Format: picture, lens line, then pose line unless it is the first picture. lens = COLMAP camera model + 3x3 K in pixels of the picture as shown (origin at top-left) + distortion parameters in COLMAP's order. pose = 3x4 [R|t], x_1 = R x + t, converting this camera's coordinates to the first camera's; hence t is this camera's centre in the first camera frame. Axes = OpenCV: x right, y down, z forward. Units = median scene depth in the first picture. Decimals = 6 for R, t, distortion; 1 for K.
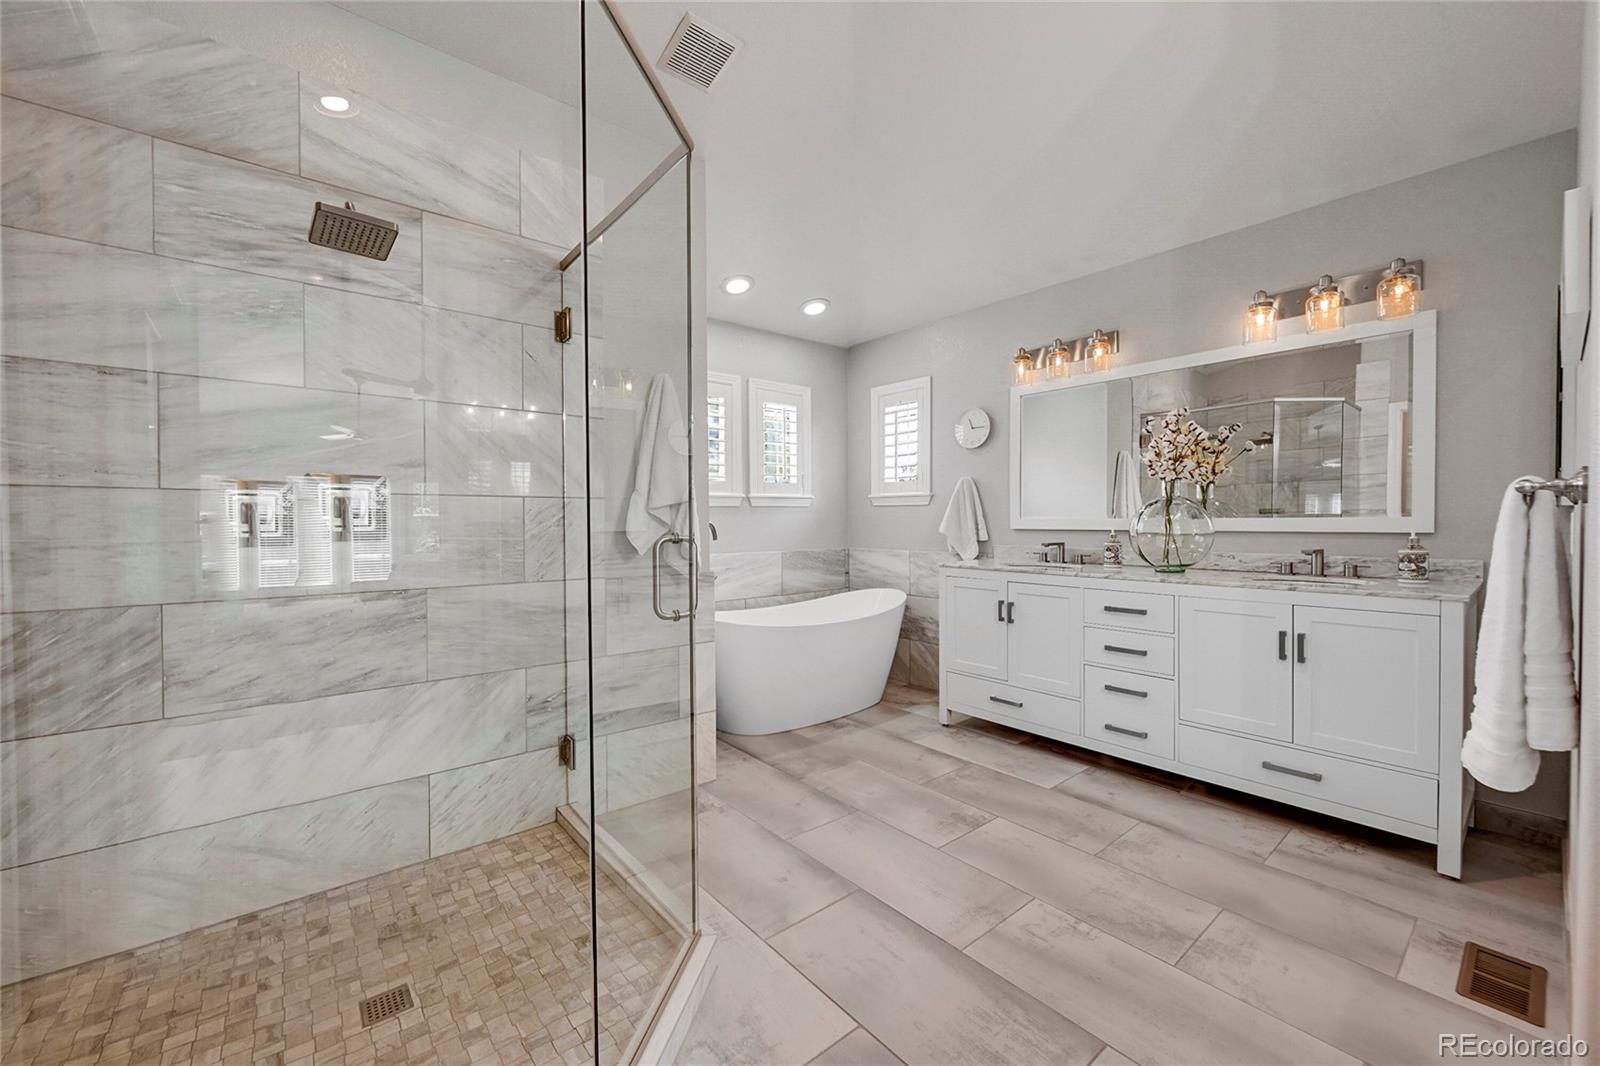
lens RADIAL K [[634.0, 0, 803.8], [0, 634.0, 531.9], [0, 0, 1]] dist [0.002194, 0.000030]
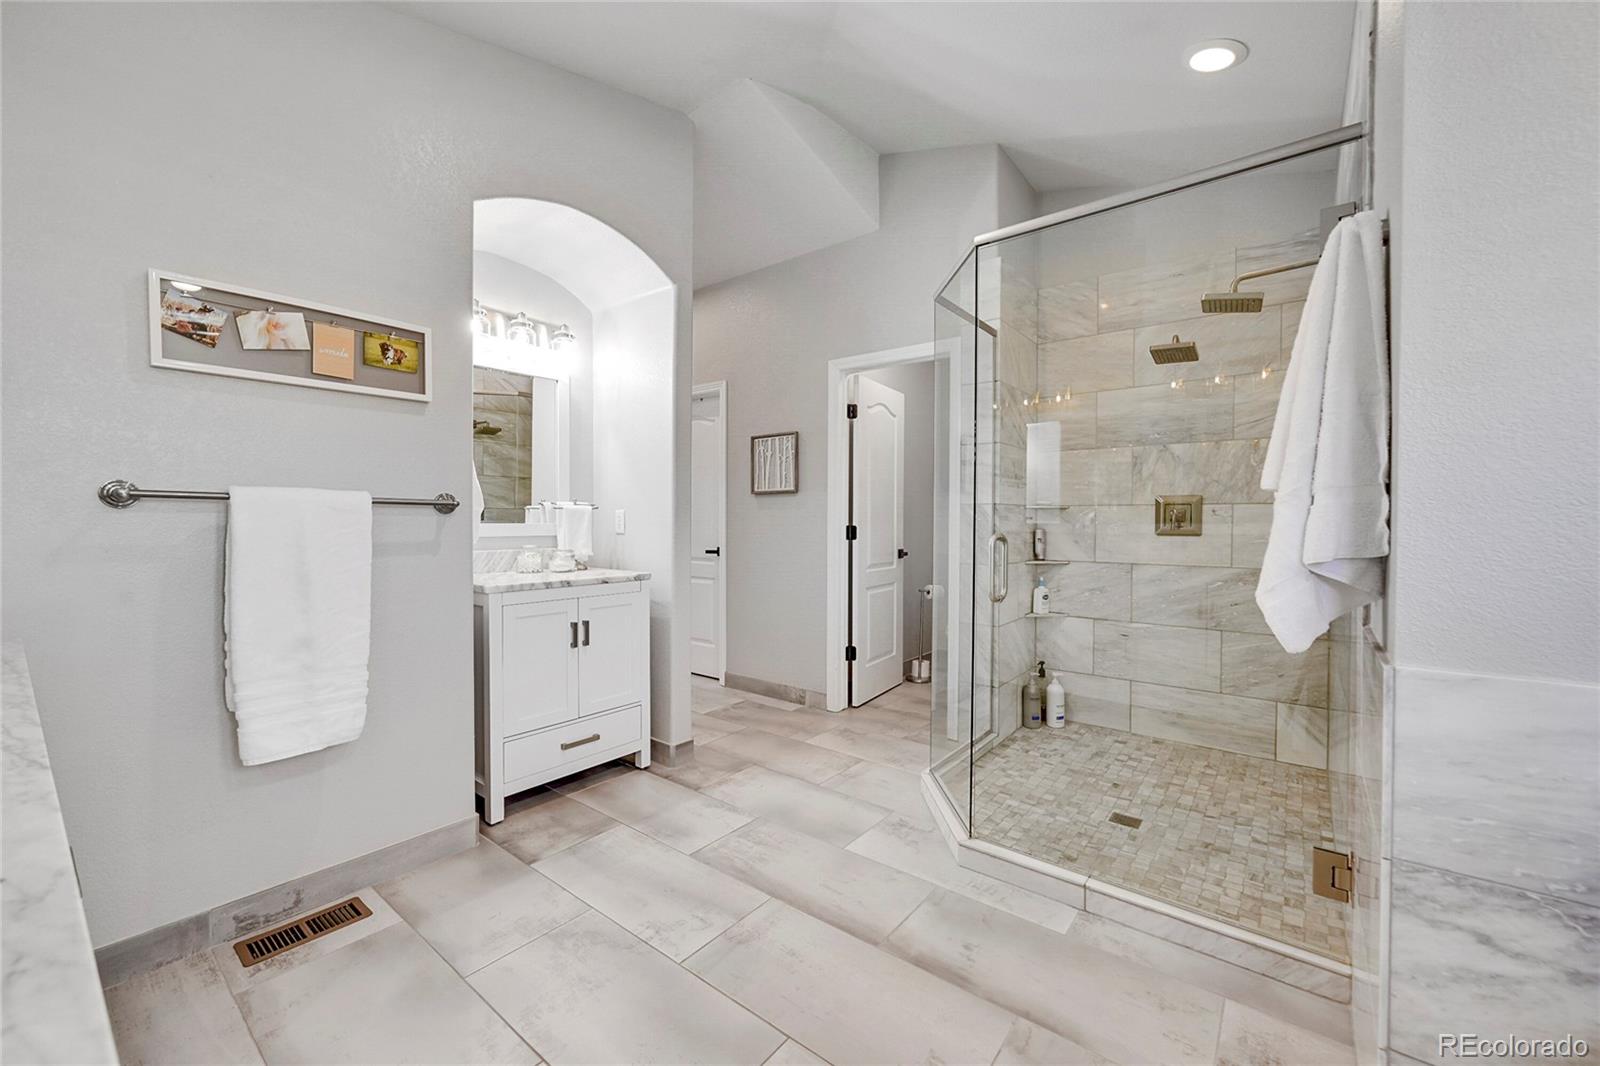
lens RADIAL K [[634.0, 0, 802.8], [0, 634.0, 526.1], [0, 0, 1]] dist [0.002194, 0.000030]
pose [[-0.978719, 0.001203, -0.205204, 0.144289], [-0.004320, 0.999640, 0.026467, -0.014972], [0.205162, 0.026790, -0.978361, 0.712140]]
